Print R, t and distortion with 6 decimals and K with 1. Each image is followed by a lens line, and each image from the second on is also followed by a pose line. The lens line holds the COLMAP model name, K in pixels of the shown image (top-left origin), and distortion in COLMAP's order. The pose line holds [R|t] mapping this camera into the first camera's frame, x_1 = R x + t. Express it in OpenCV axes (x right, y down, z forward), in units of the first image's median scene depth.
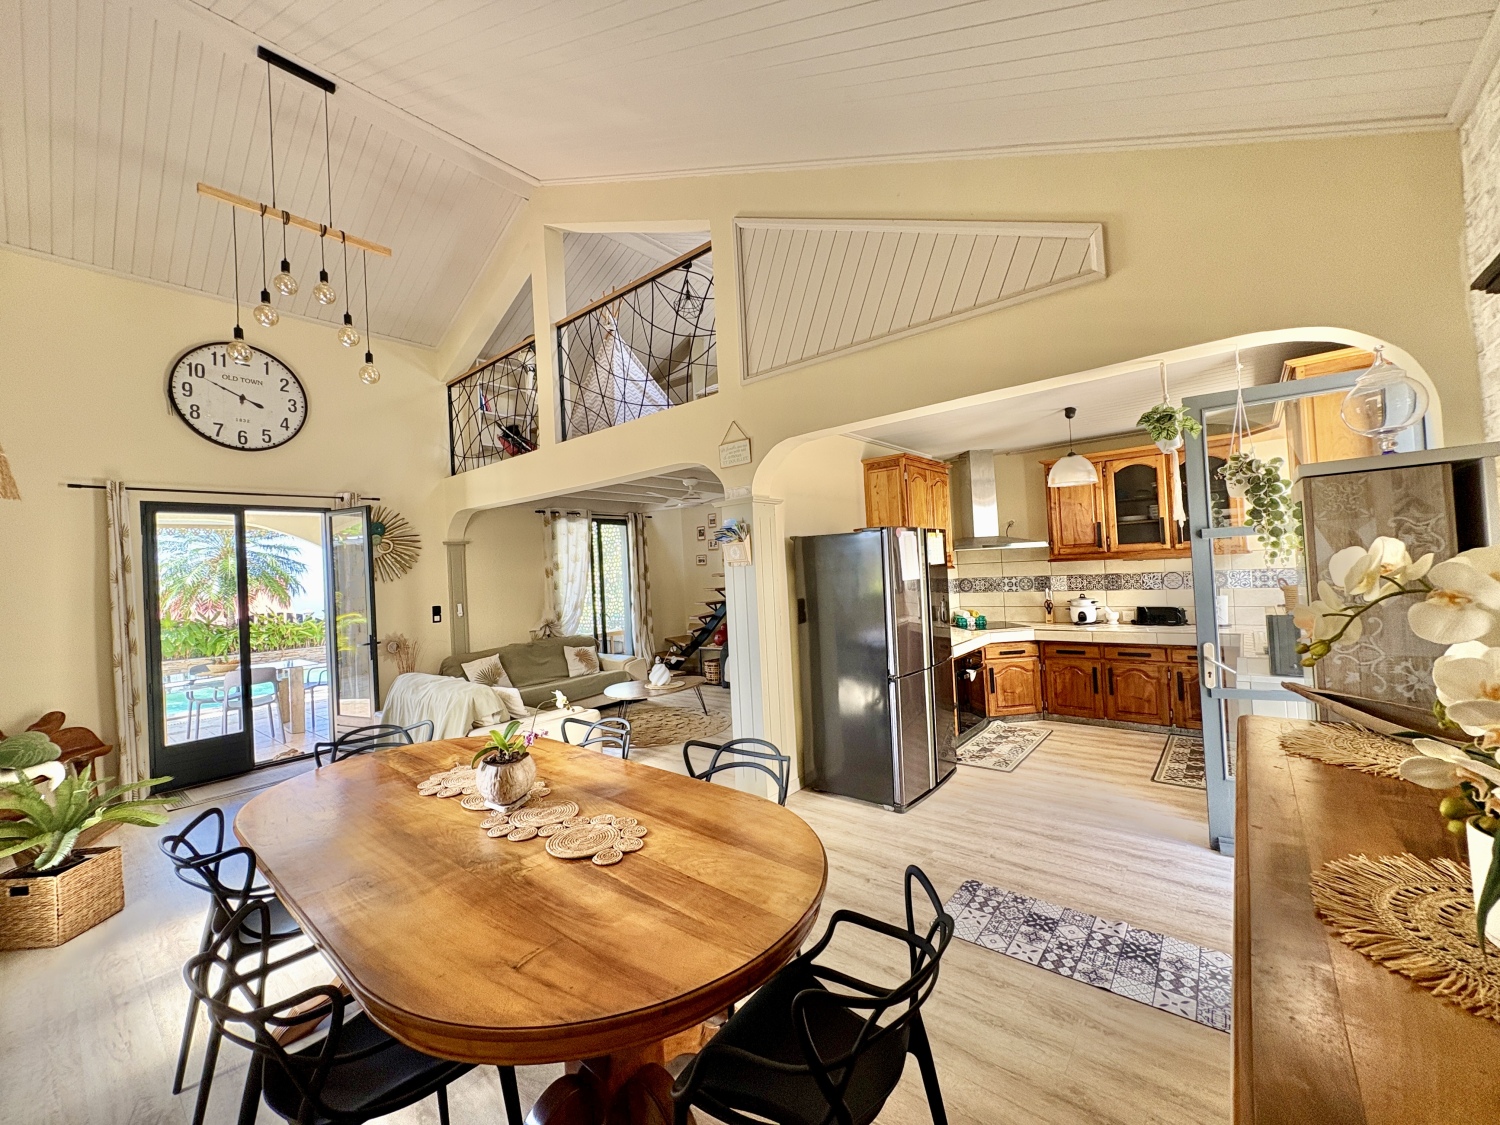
lens RADIAL K [[593.0, 0, 744.7], [0, 593.0, 560.7], [0, 0, 1]] dist [-0.002766, -0.000277]
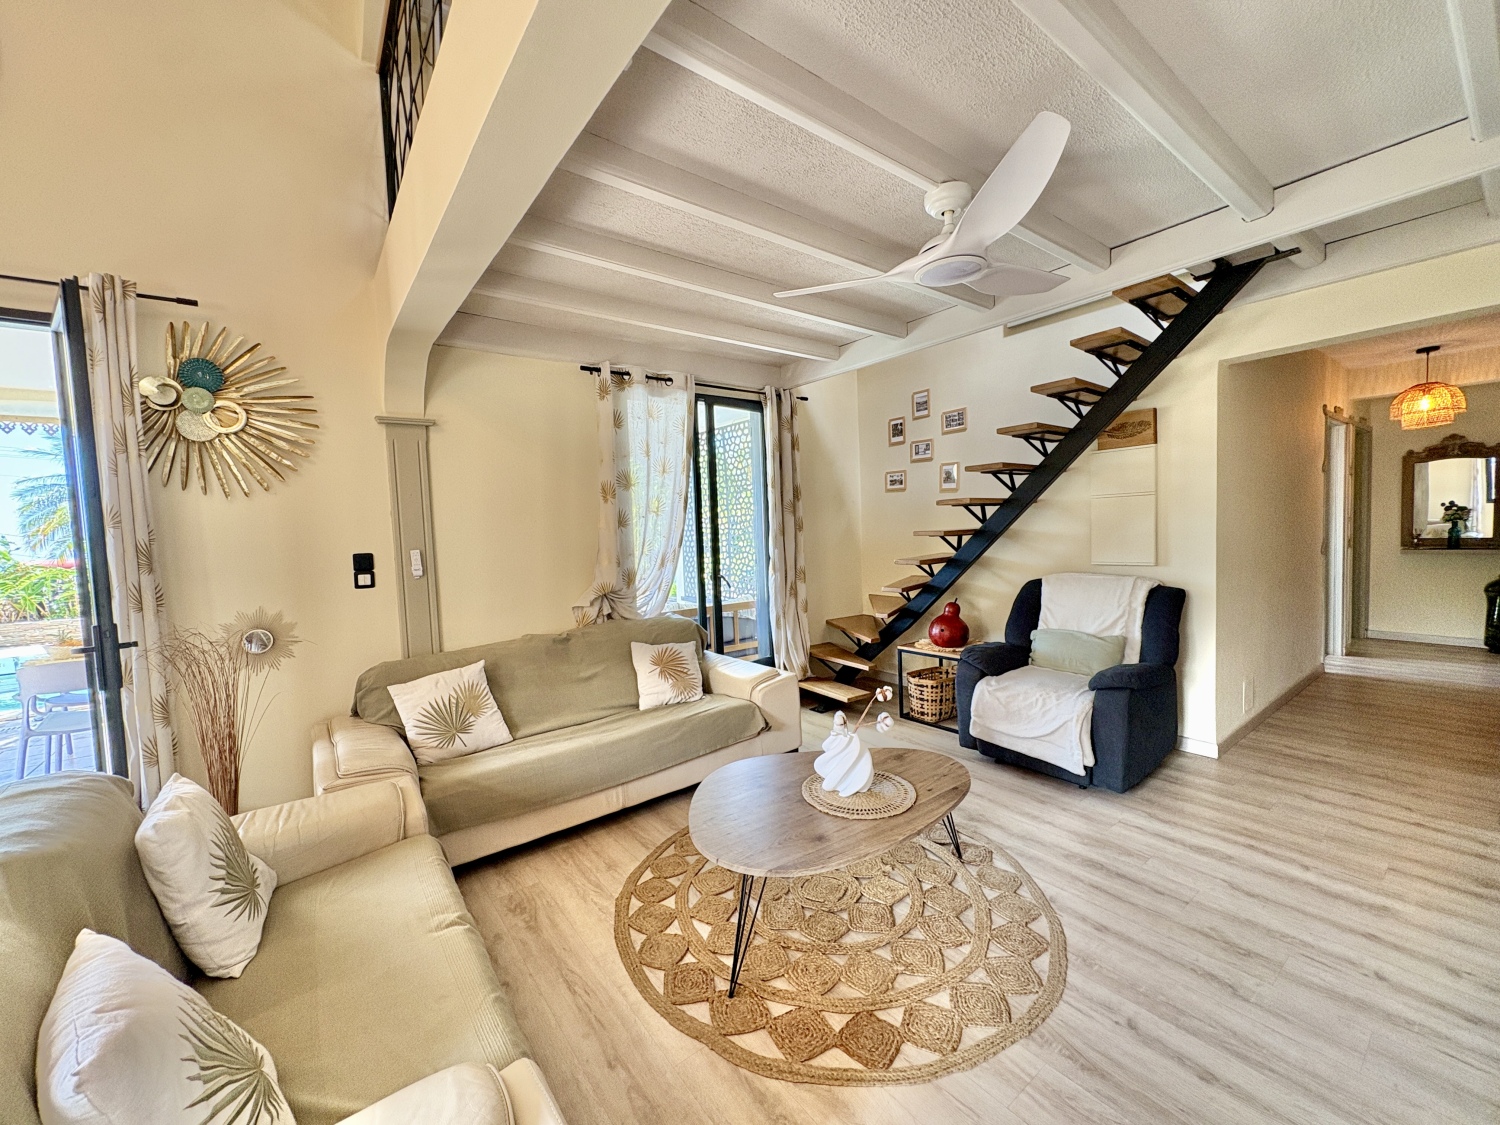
lens RADIAL K [[593.0, 0, 747.9], [0, 593.0, 561.8], [0, 0, 1]] dist [-0.002766, -0.000277]
pose [[0.975176, 0.026388, -0.219854, -0.095951], [-0.008594, 0.996636, 0.081499, 0.034241], [0.221265, -0.077586, 0.972122, 0.497596]]
